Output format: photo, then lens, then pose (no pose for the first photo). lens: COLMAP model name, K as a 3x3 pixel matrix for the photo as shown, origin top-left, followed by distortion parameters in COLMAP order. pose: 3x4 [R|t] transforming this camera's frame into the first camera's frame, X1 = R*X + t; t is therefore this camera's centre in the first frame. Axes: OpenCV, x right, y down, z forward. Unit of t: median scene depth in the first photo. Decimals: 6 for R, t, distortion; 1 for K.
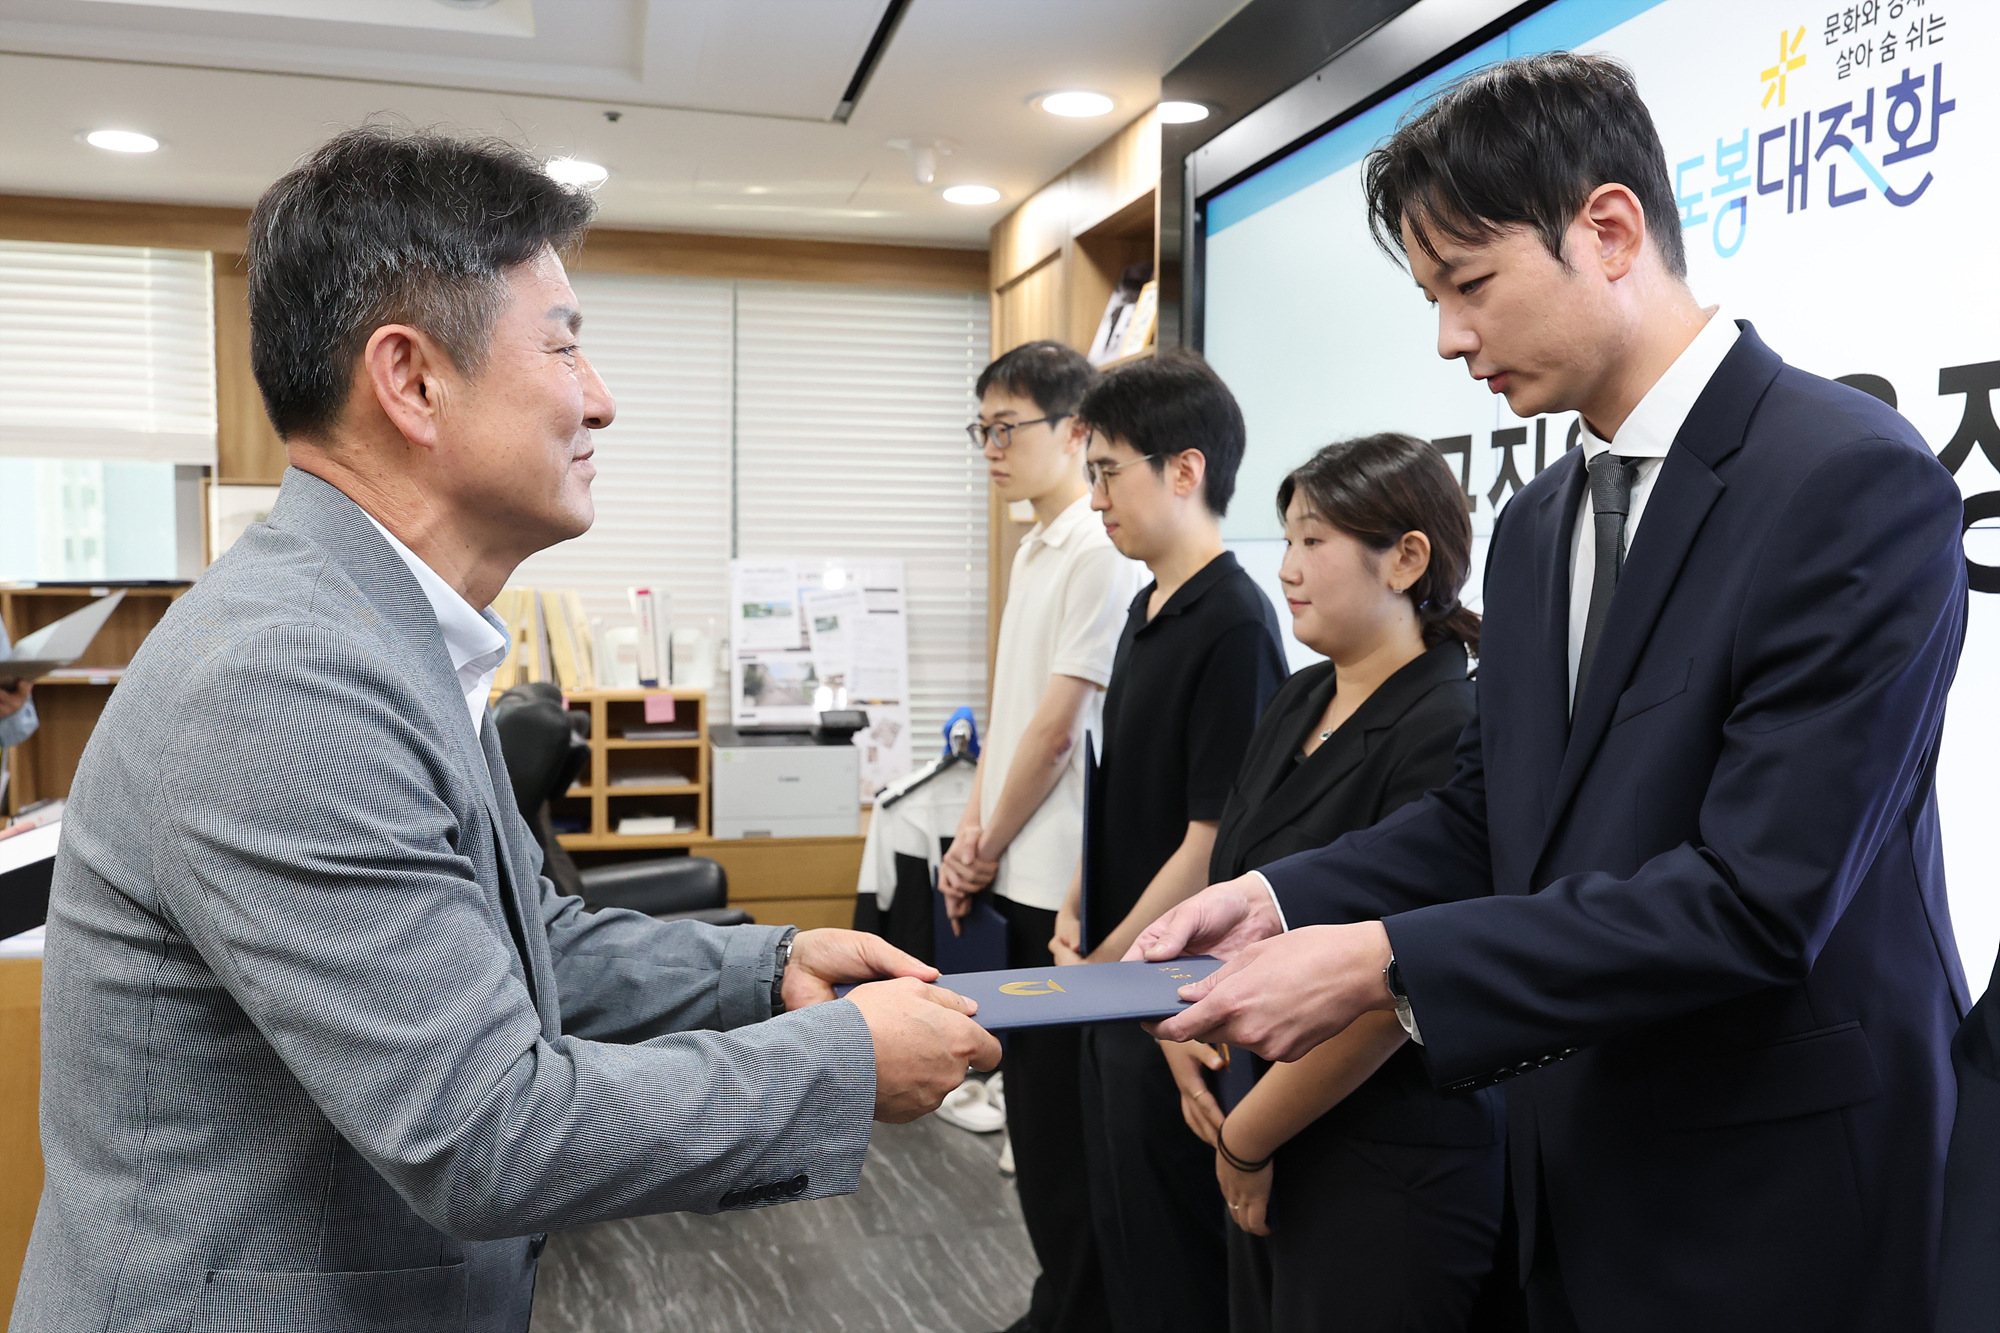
lens RADIAL K [[1759.4, 0, 1015.1], [0, 1759.4, 678.4], [0, 0, 1]] dist [-0.004695, 0.022119]
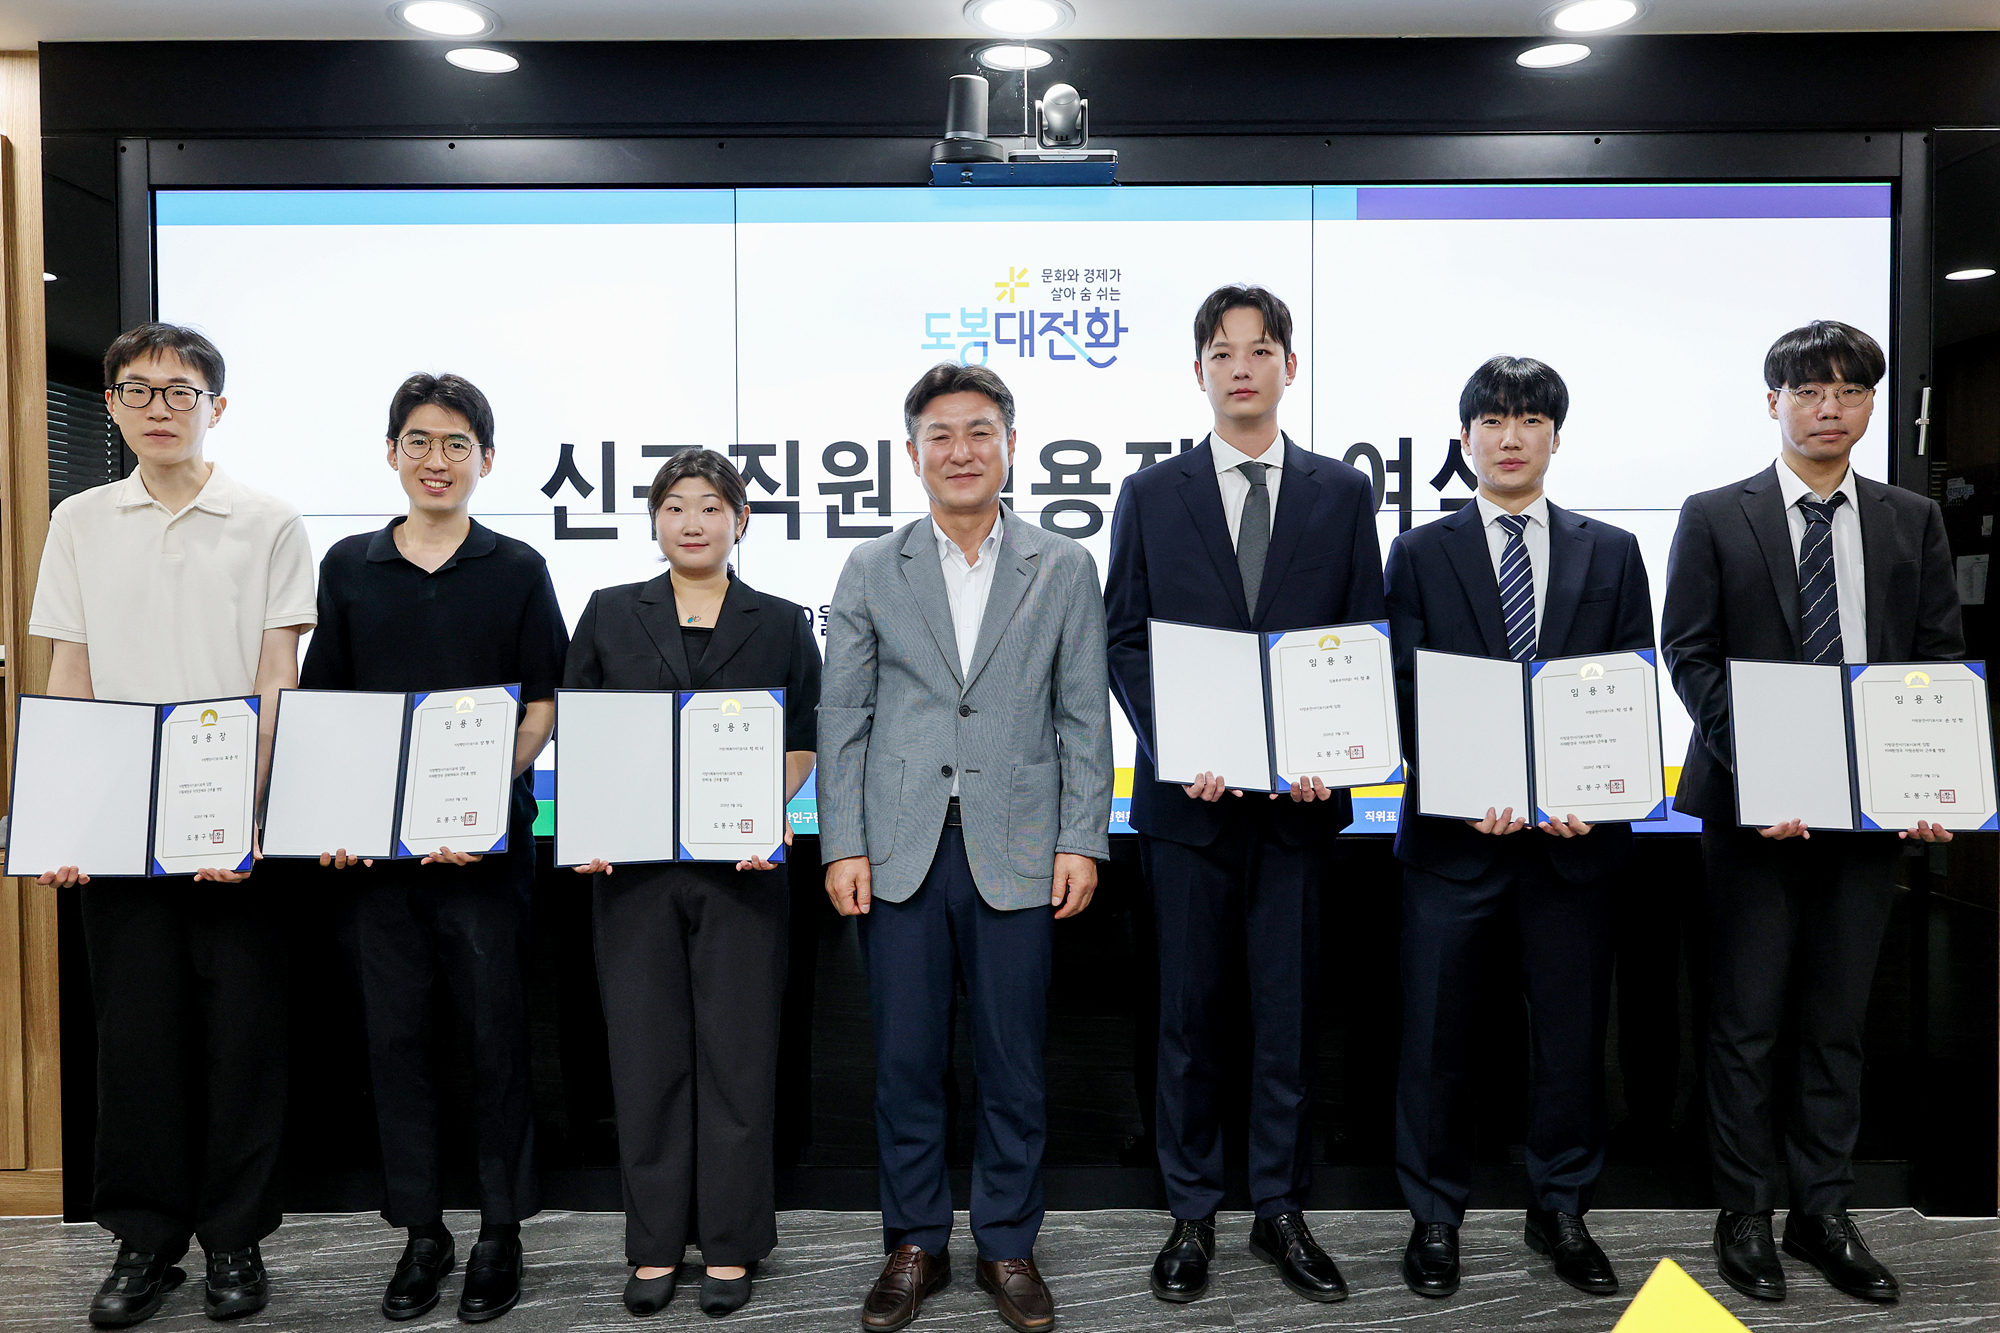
lens RADIAL K [[1802.6, 0, 1000.6], [0, 1802.6, 653.7], [0, 0, 1]] dist [0.006459, 0.027732]
pose [[0.226423, -0.041884, 0.973128, -0.747253], [0.074483, 0.996894, 0.025577, 0.010952], [-0.971177, 0.066690, 0.228839, 0.262597]]
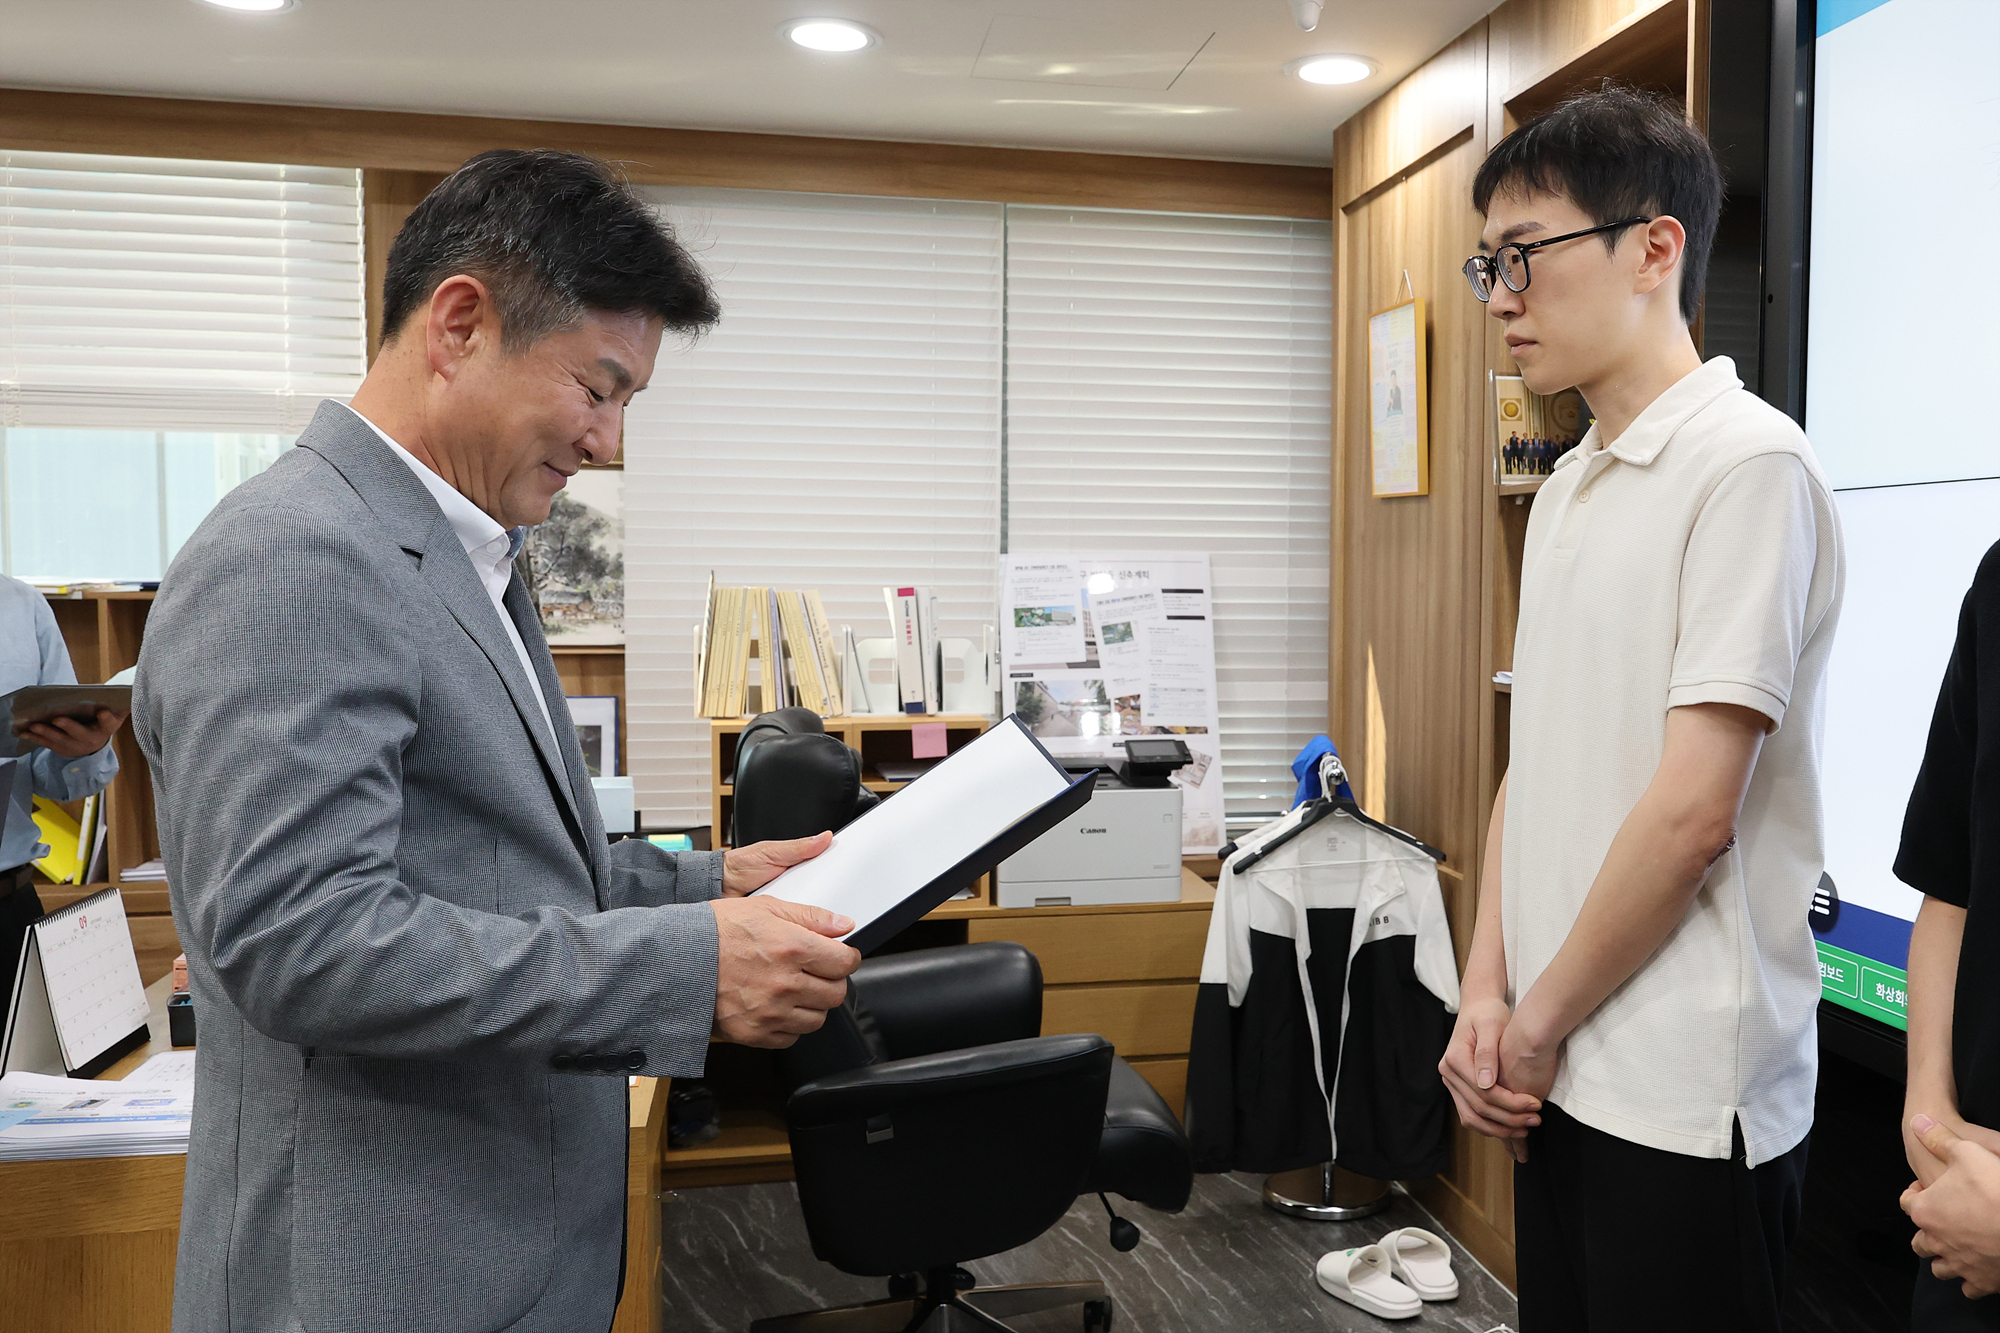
lens RADIAL K [[1734.4, 0, 1126.7], [0, 1734.4, 681.0], [0, 0, 1]] dist [0.004546, -0.013268]
pose [[0.999596, -0.005771, -0.027835, -0.122603], [0.005509, 0.999940, -0.009486, -0.002197], [0.027888, 0.009329, 0.999568, 0.309467]]
